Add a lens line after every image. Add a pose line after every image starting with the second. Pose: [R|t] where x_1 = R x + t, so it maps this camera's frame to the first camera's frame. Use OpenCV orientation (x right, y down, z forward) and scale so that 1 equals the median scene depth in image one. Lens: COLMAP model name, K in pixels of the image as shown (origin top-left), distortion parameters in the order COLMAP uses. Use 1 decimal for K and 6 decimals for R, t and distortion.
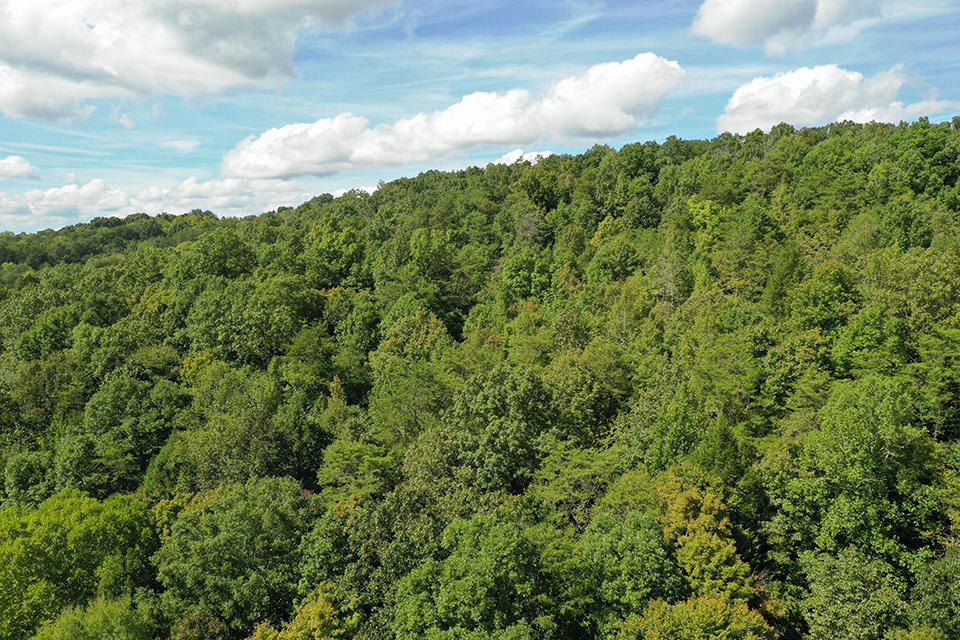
lens RADIAL K [[766.2, 0, 478.8], [0, 766.2, 322.3], [0, 0, 1]] dist [0.014341, 0.006235]
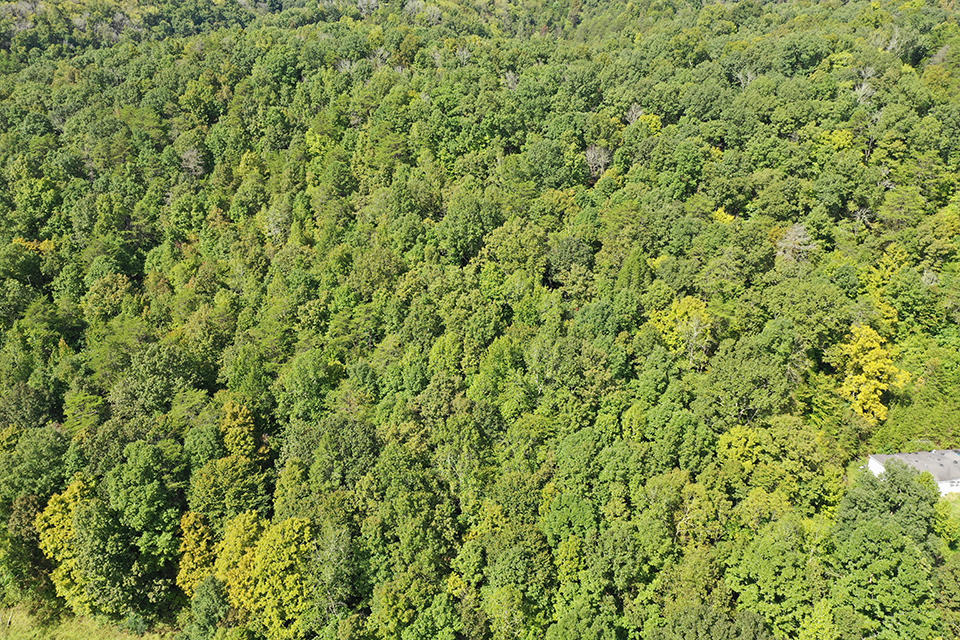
lens RADIAL K [[766.2, 0, 478.8], [0, 766.2, 322.3], [0, 0, 1]] dist [0.014341, 0.006235]
pose [[0.950277, -0.131848, 0.282116, 0.343412], [0.028553, 0.939020, 0.342675, -0.814720], [-0.310094, -0.317581, 0.896094, -1.288045]]
